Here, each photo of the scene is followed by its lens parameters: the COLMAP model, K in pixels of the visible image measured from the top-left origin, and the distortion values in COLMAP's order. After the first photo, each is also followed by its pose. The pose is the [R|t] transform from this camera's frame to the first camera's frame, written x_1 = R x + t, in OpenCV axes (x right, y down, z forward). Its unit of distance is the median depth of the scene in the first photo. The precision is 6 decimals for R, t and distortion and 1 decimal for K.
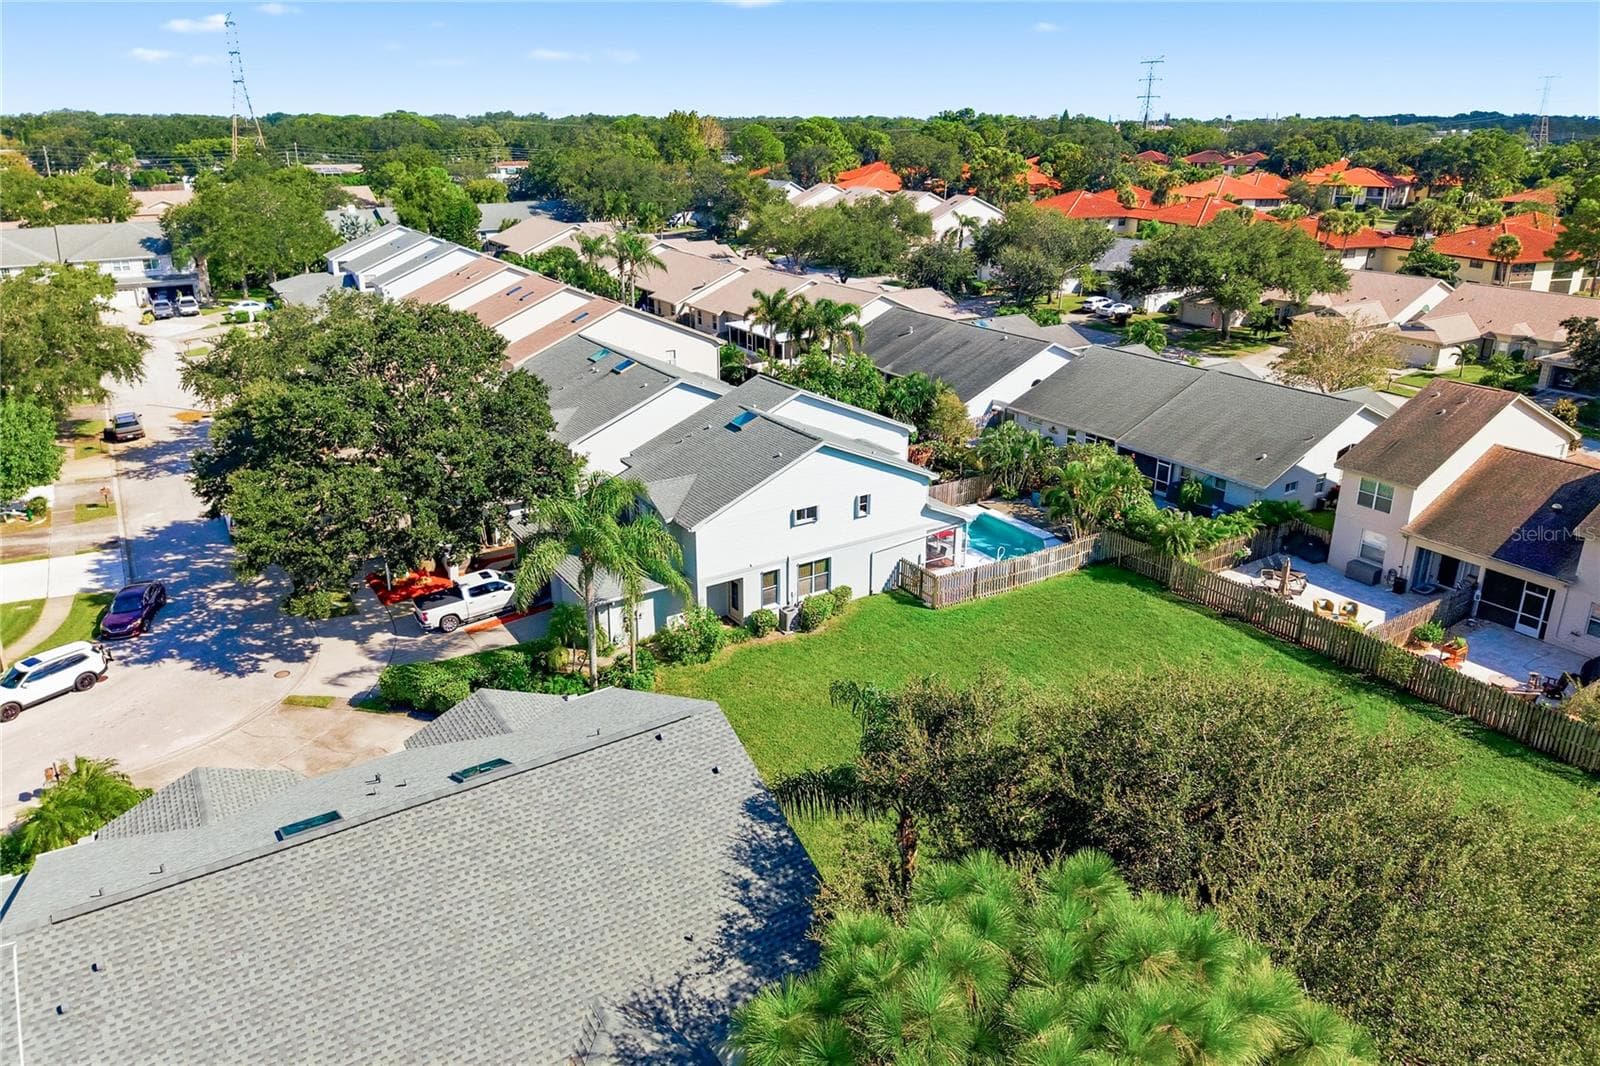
lens RADIAL K [[1048.9, 0, 800.0], [0, 1048.9, 533.0], [0, 0, 1]] dist [0.005097, -0.003458]
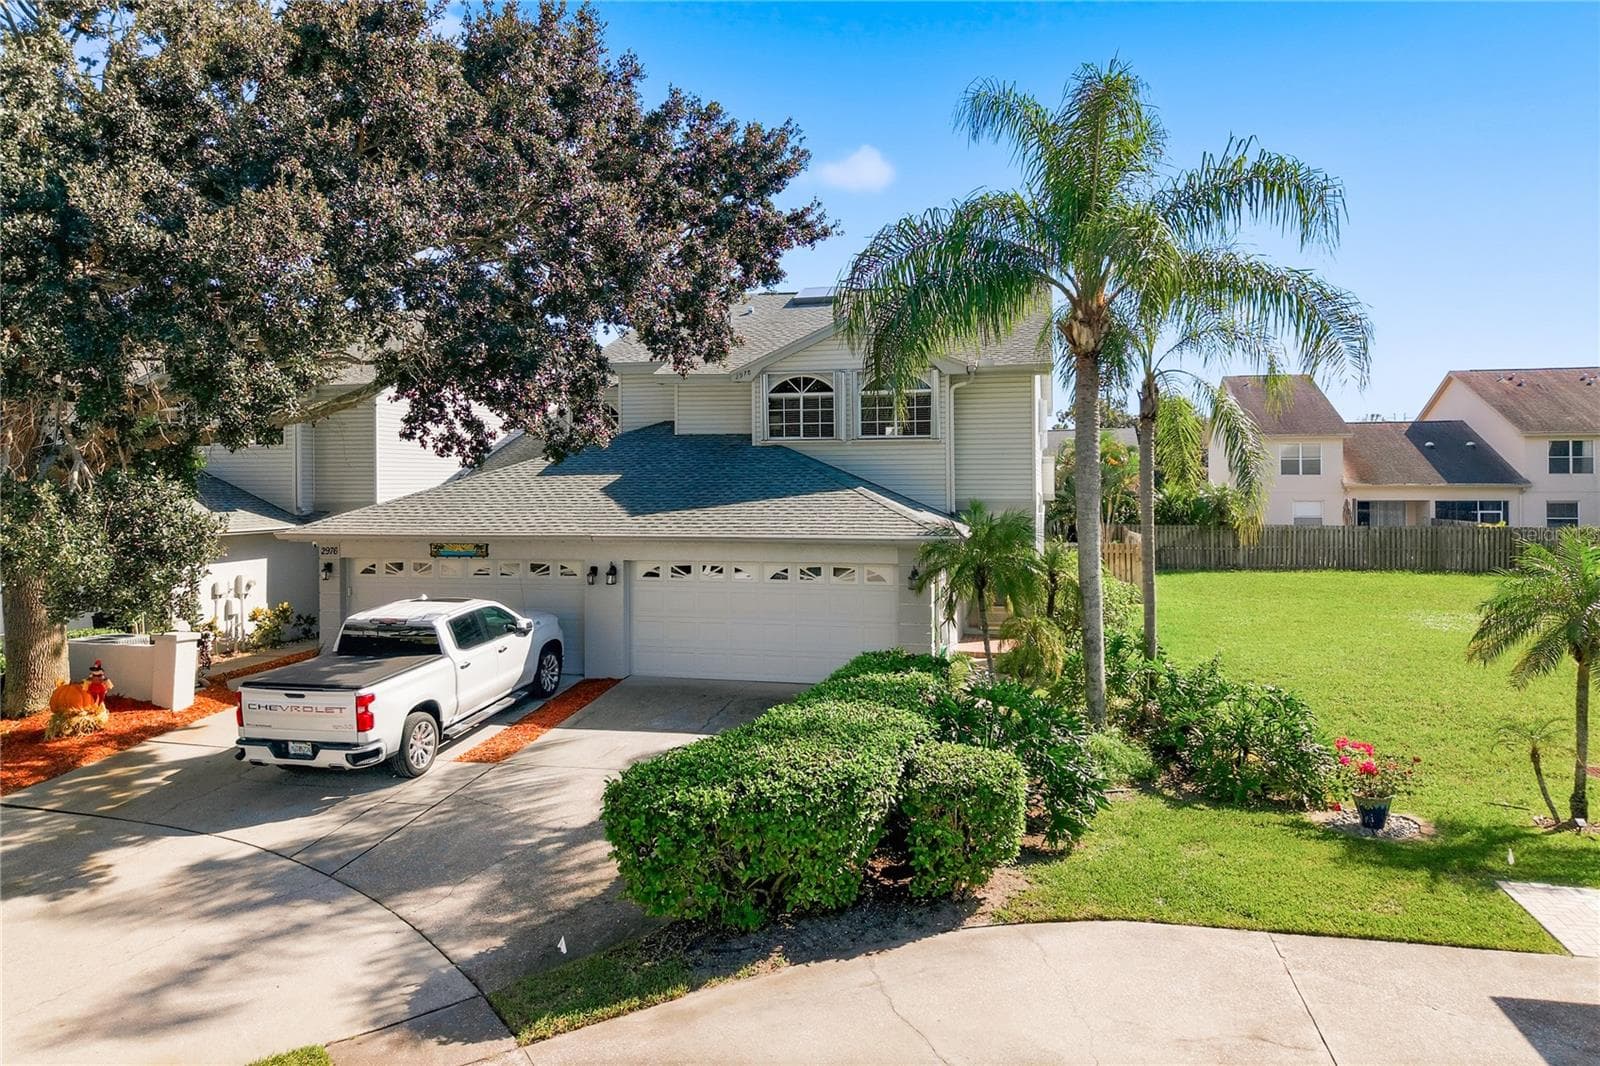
lens RADIAL K [[1048.9, 0, 800.0], [0, 1048.9, 533.0], [0, 0, 1]] dist [0.005097, -0.003458]
pose [[0.709550, -0.030195, 0.704008, -0.423711], [0.259450, 0.940090, -0.221172, 0.113531], [-0.655152, 0.339587, 0.674875, 0.670384]]
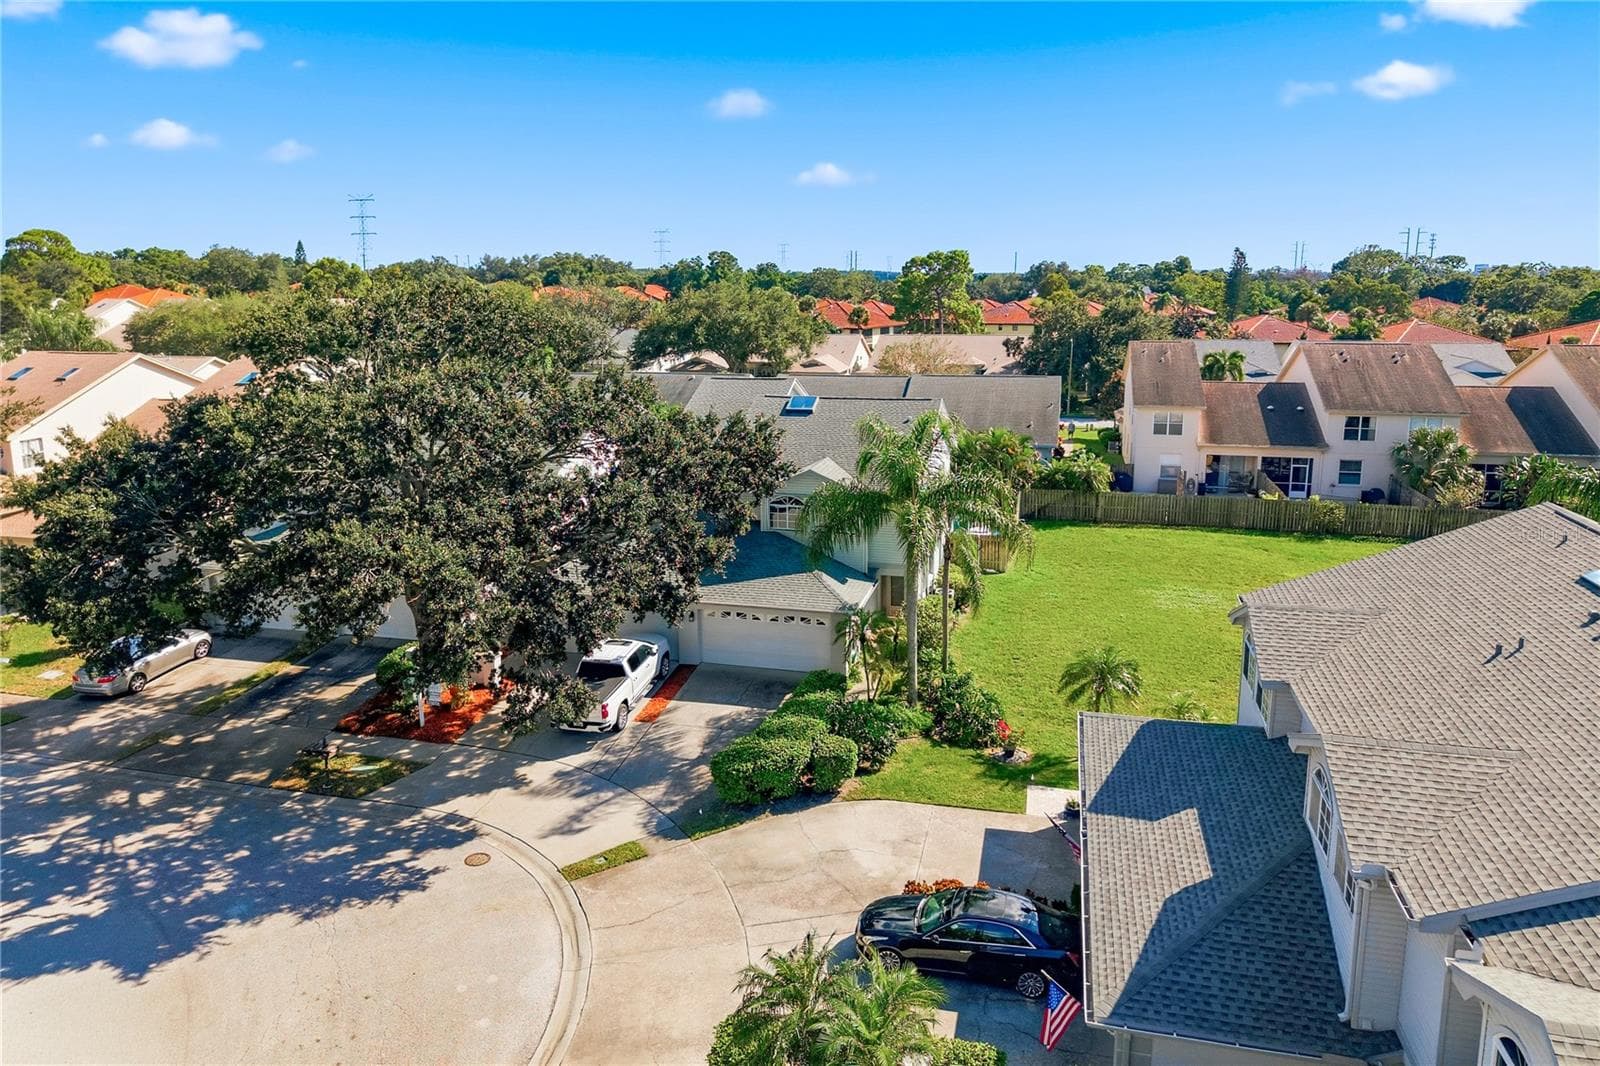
lens RADIAL K [[1048.9, 0, 800.0], [0, 1048.9, 533.0], [0, 0, 1]] dist [0.005097, -0.003458]
pose [[0.720365, -0.165327, 0.673603, -0.638238], [0.256254, 0.965902, -0.036976, 0.023215], [-0.644522, 0.199250, 0.738167, 0.370127]]
